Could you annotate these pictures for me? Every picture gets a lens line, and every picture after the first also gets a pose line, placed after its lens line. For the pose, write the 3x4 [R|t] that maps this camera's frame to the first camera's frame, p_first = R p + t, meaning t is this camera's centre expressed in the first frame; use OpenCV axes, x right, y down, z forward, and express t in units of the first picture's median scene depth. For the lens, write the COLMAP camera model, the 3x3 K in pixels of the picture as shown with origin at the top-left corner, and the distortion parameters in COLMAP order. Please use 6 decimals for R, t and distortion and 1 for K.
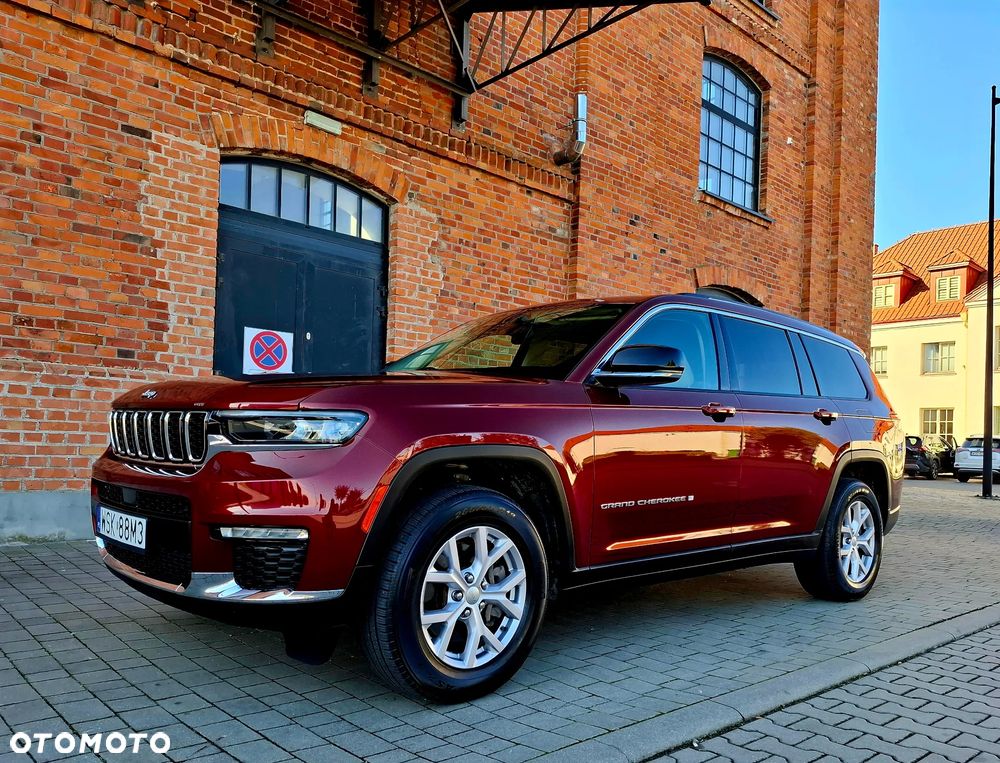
lens RADIAL K [[745.1, 0, 532.0], [0, 745.1, 429.9], [0, 0, 1]] dist [0.077069, -0.080776]
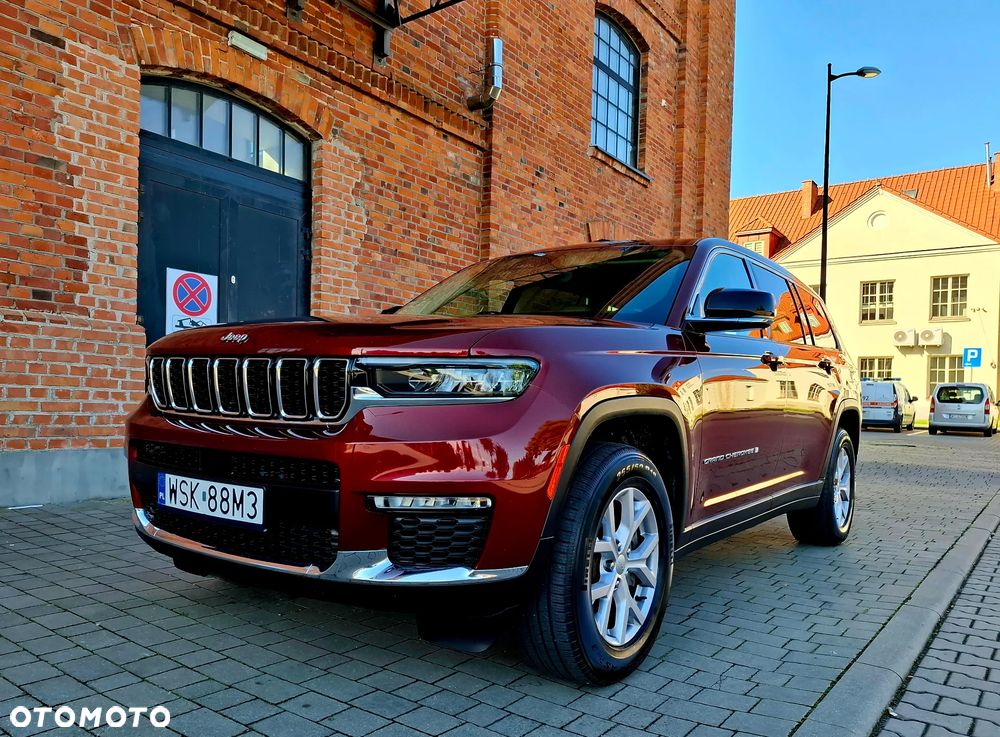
lens RADIAL K [[723.3, 0, 484.5], [0, 723.3, 405.2], [0, 0, 1]] dist [0.057996, -0.052261]
pose [[0.986857, -0.008670, 0.161366, -0.118346], [0.003382, 0.999449, 0.033017, 0.000310], [-0.161563, -0.032037, 0.986342, 0.053251]]
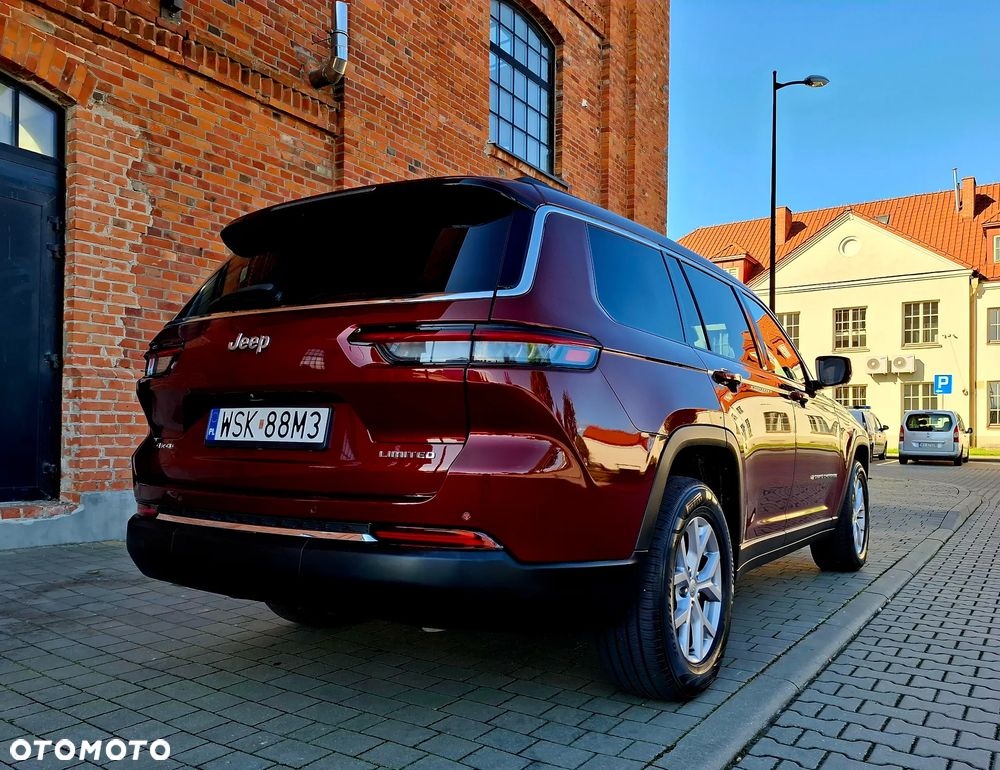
lens RADIAL K [[751.4, 0, 507.4], [0, 751.4, 418.1], [0, 0, 1]] dist [0.059502, -0.055499]
pose [[0.976044, -0.016042, 0.216981, 0.060129], [0.015286, 0.999870, 0.005162, 0.006373], [-0.217035, -0.001721, 0.976162, 0.165917]]
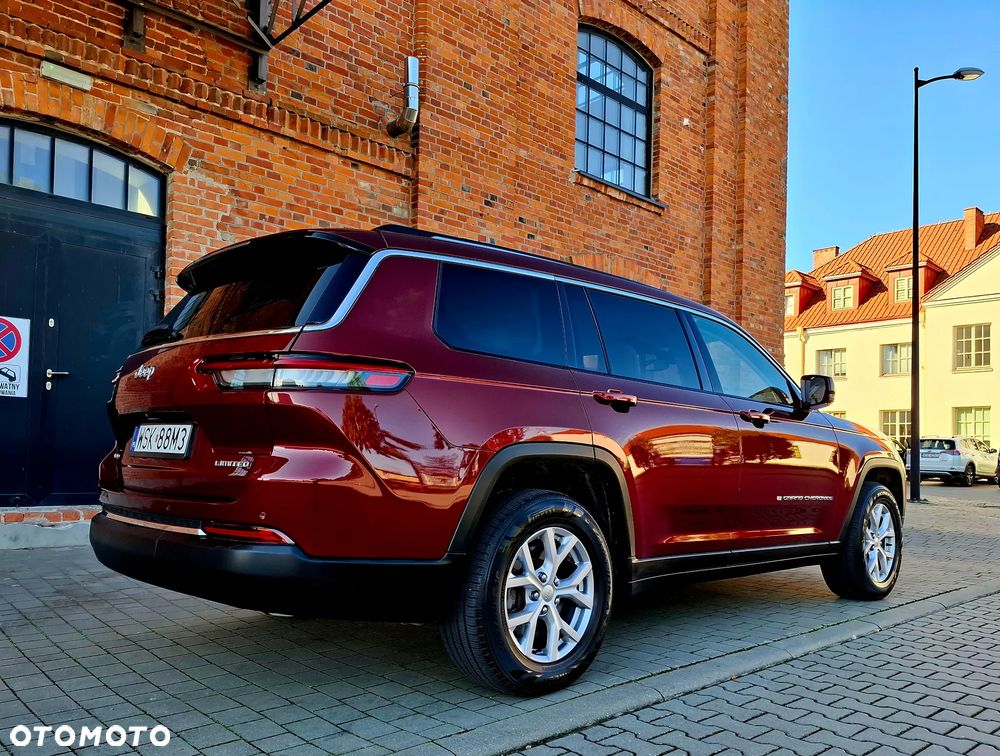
lens RADIAL K [[745.1, 0, 496.1], [0, 745.1, 425.2], [0, 0, 1]] dist [0.077069, -0.080776]
pose [[0.999936, -0.009961, -0.005326, 0.180341], [0.009872, 0.999818, -0.016330, 0.009597], [0.005487, 0.016276, 0.999852, 0.119461]]
